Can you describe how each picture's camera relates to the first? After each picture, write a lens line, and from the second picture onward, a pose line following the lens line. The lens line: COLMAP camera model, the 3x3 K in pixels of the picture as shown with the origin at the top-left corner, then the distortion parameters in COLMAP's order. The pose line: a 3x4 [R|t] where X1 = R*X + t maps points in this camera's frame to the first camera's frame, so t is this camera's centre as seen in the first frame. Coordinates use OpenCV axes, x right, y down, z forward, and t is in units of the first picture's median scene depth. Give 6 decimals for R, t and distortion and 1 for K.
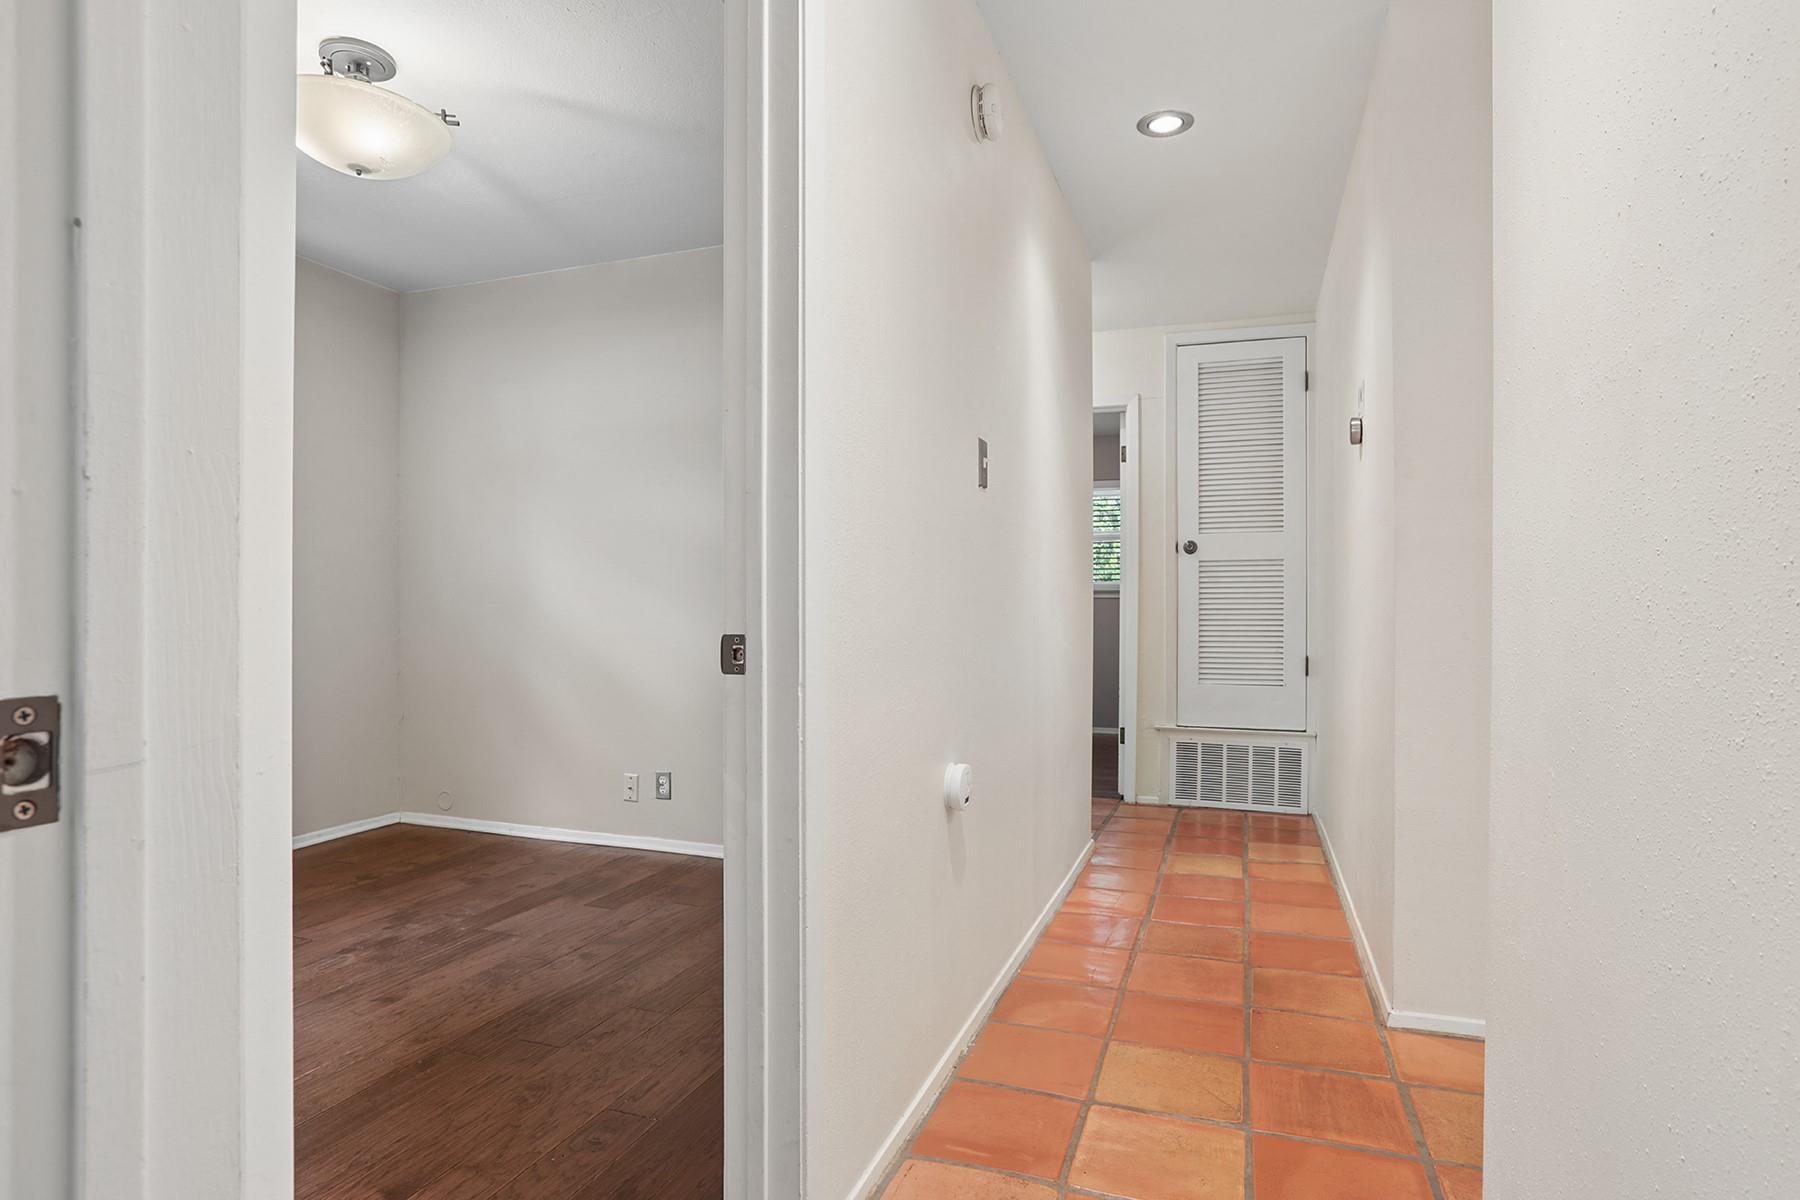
lens RADIAL K [[954.8, 0, 900.0], [0, 954.8, 600.0], [0, 0, 1]] dist [-0.000239, 0.000020]
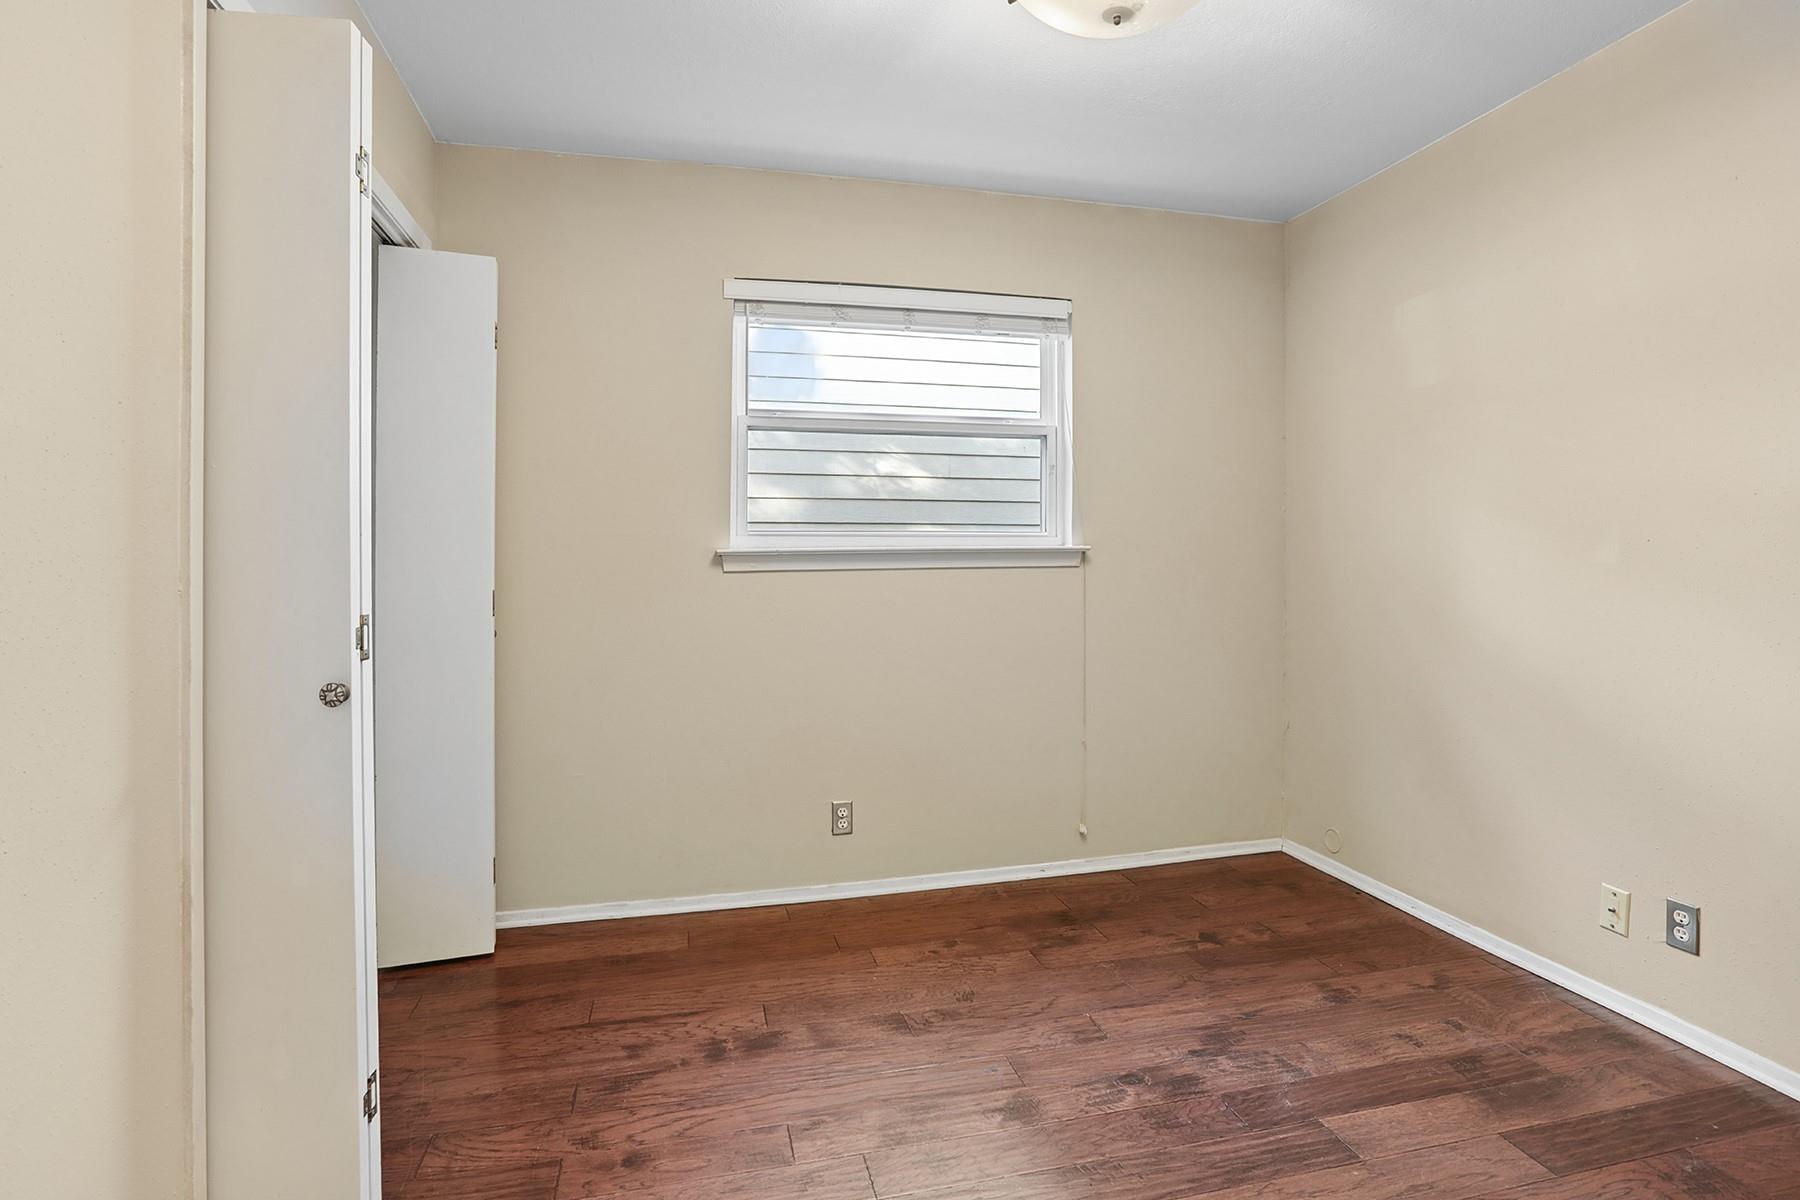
lens RADIAL K [[885.8, 0, 897.2], [0, 885.8, 576.5], [0, 0, 1]] dist [-0.000708, 0.000334]
pose [[0.555062, 0.012924, -0.831708, -0.080695], [0.007111, 0.999769, 0.020281, -0.038726], [0.831778, -0.017172, 0.554842, 0.367353]]
